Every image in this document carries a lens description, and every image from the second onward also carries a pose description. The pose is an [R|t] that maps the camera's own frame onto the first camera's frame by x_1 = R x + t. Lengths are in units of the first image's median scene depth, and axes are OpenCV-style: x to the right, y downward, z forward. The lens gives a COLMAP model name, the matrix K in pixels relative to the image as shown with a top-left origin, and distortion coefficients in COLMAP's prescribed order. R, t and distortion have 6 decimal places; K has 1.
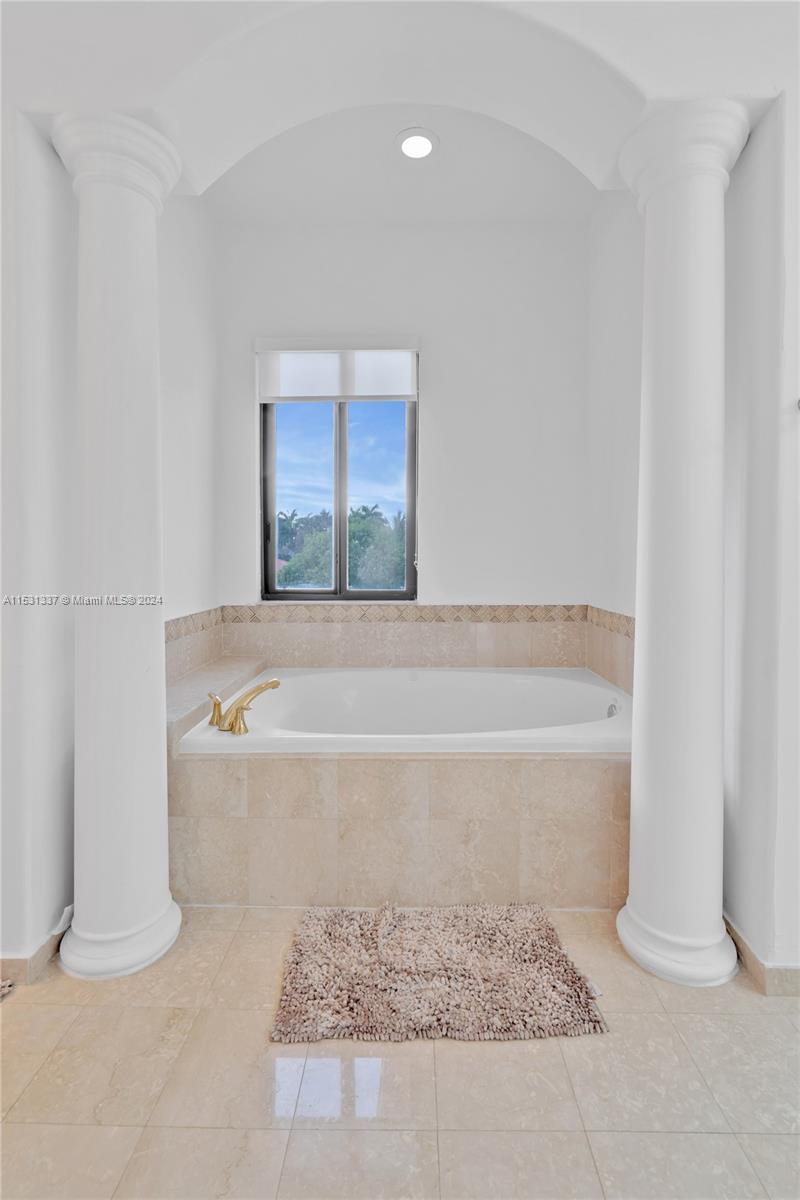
lens RADIAL K [[558.5, 0, 405.0], [0, 558.5, 563.8], [0, 0, 1]] dist [-0.002467, 0.000614]
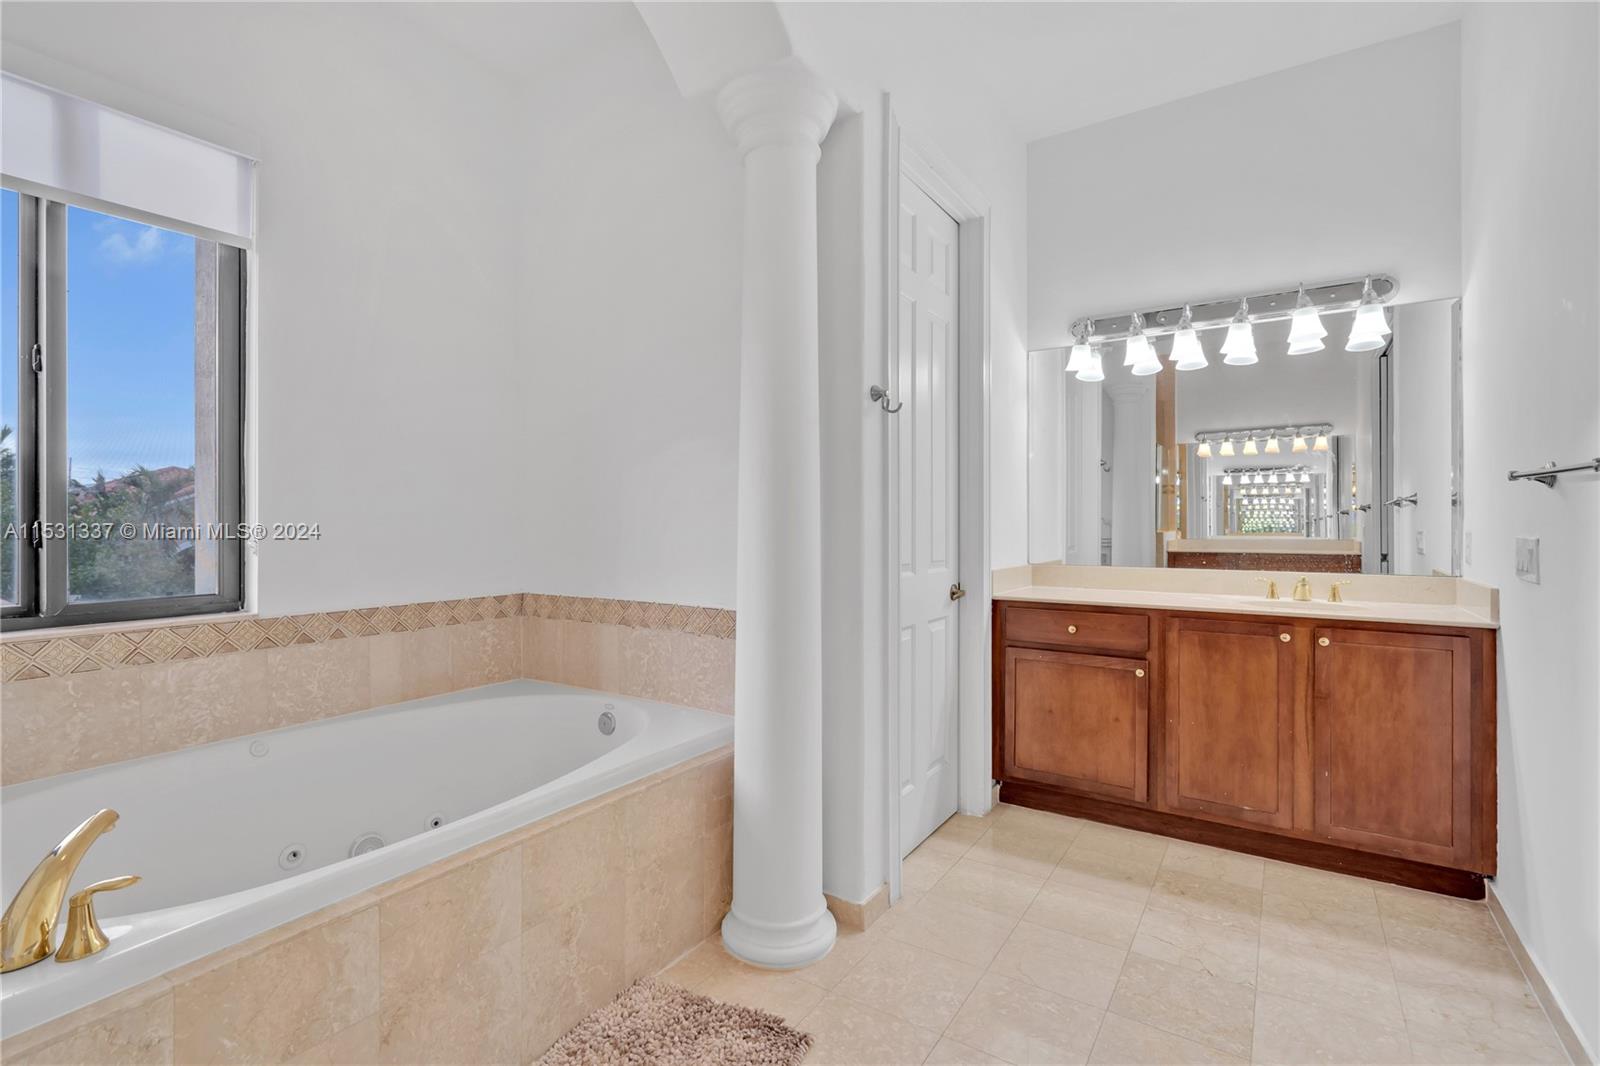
lens RADIAL K [[743.4, 0, 796.3], [0, 743.4, 524.5], [0, 0, 1]] dist [-0.002281, 0.000792]
pose [[0.540499, -0.004980, 0.841330, -0.357069], [0.018097, 0.999820, -0.005708, -0.006477], [-0.841150, 0.018310, 0.540492, 0.176164]]
